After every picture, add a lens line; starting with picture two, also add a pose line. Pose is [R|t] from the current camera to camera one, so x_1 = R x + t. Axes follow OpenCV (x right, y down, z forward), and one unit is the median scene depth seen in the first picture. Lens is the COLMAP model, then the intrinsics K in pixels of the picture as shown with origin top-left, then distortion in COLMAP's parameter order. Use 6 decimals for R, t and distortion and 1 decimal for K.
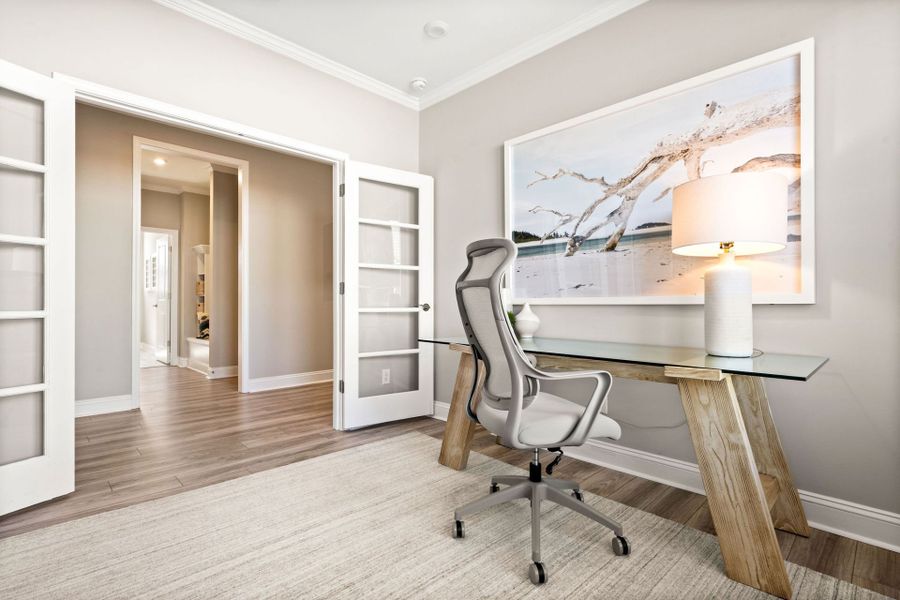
lens RADIAL K [[427.1, 0, 451.2], [0, 427.1, 291.9], [0, 0, 1]] dist [0.000157, 0.000027]
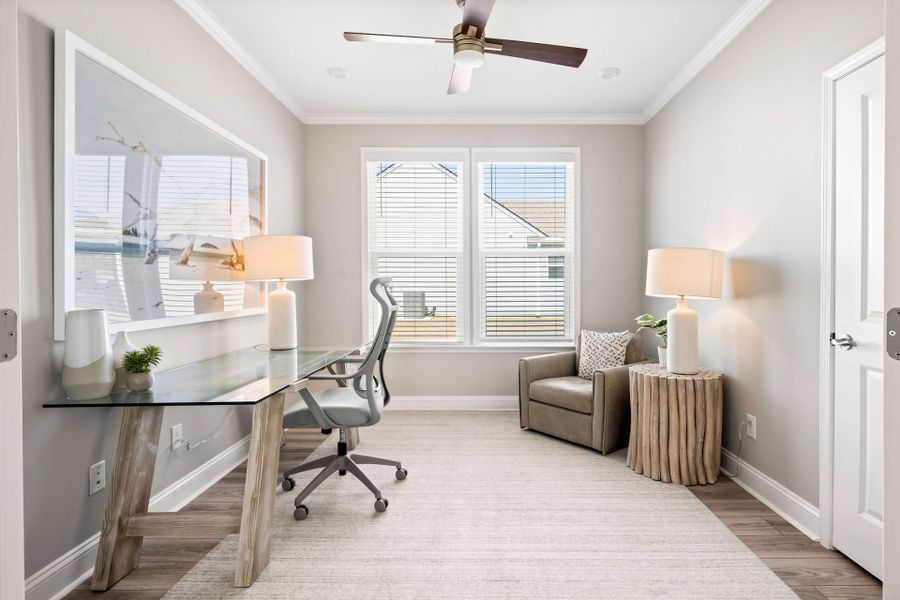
lens RADIAL K [[480.8, 0, 452.3], [0, 480.8, 290.0], [0, 0, 1]] dist [0.000210, -0.000387]
pose [[-0.685491, 0.004444, 0.728068, -0.761561], [-0.003276, 0.999952, -0.009188, -0.034150], [-0.728074, -0.008684, -0.685444, 1.280311]]
